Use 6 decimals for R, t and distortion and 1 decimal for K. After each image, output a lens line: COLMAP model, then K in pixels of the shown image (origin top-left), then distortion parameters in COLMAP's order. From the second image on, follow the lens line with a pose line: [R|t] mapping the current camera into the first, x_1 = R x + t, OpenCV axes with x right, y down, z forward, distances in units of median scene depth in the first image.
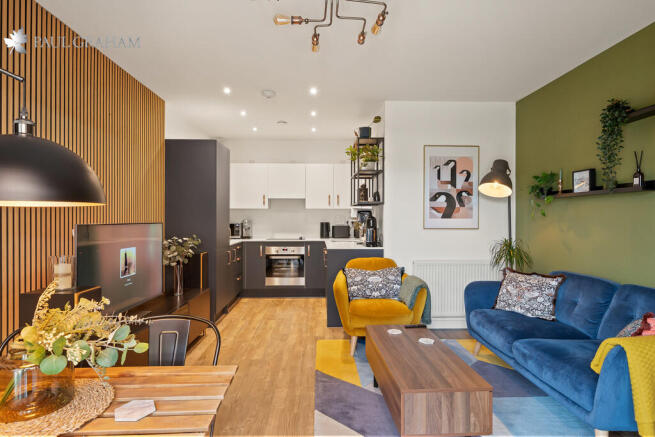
lens RADIAL K [[369.9, 0, 323.7], [0, 369.9, 218.3], [0, 0, 1]] dist [0.021508, -0.000025]
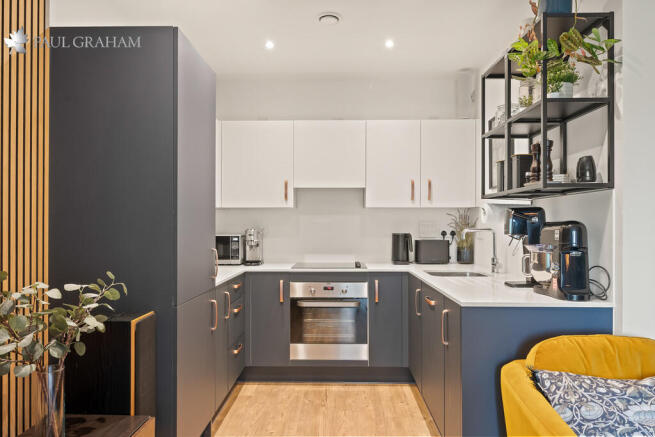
lens RADIAL K [[450.3, 0, 333.3], [0, 450.3, 224.8], [0, 0, 1]] dist [-0.003840, 0.005647]
pose [[0.999536, -0.001934, -0.030383, -0.091230], [0.001871, 0.999996, -0.002104, -0.000573], [0.030387, 0.002046, 0.999536, 0.445874]]
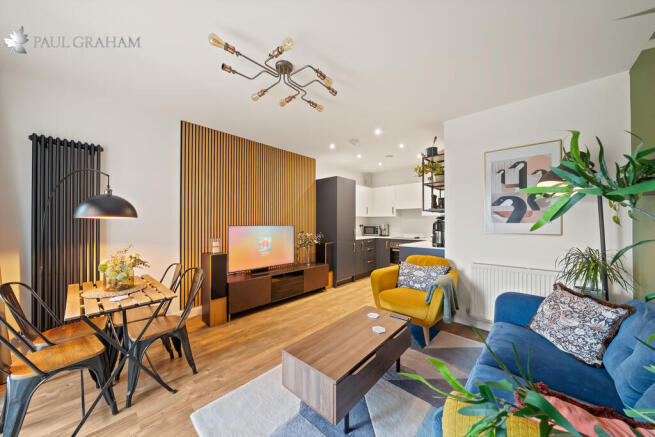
lens RADIAL K [[227.7, 0, 321.0], [0, 227.7, 222.1], [0, 0, 1]] dist [-0.003327, 0.000493]
pose [[0.703270, -0.002558, -0.710918, 0.333418], [-0.000127, 0.999993, -0.003725, 0.000065], [0.710922, 0.002710, 0.703265, 0.192490]]
